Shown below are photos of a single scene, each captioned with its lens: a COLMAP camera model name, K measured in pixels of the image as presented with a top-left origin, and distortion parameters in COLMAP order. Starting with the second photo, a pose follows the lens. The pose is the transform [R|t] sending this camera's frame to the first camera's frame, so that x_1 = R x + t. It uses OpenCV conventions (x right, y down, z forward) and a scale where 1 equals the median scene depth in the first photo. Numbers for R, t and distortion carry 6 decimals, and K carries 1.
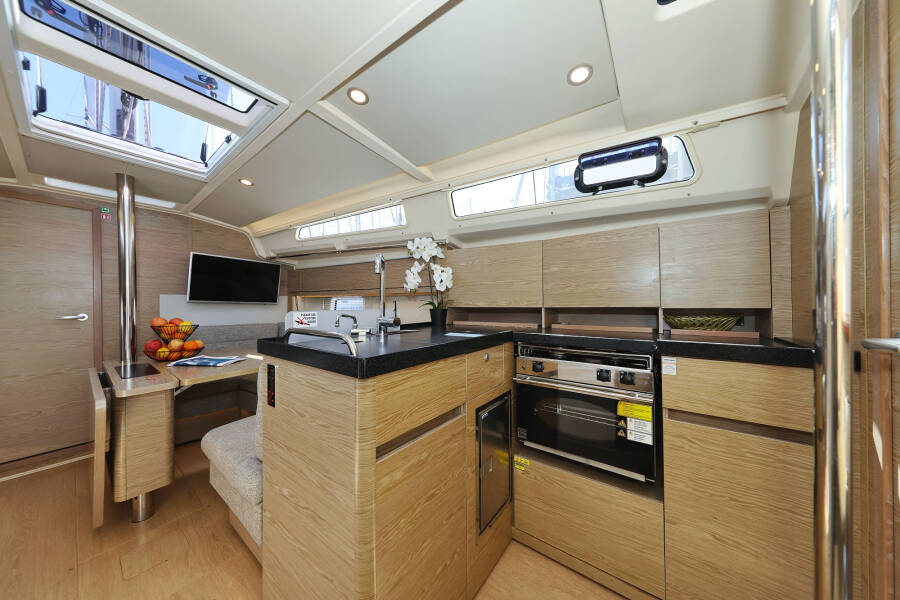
lens RADIAL K [[304.9, 0, 456.4], [0, 304.9, 298.7], [0, 0, 1]] dist [0.008460, 0.000158]
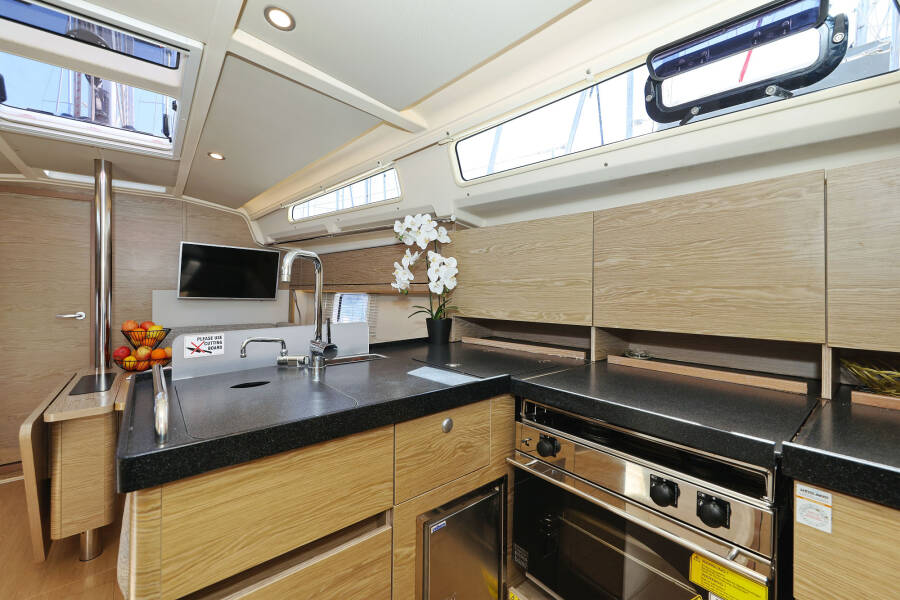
lens RADIAL K [[395.2, 0, 424.6], [0, 395.2, 289.0], [0, 0, 1]] dist [0.003252, -0.000094]
pose [[0.962077, 0.003599, -0.272754, 0.154241], [-0.000116, 0.999918, 0.012786, -0.045373], [0.272777, -0.012270, 0.961999, 0.153935]]
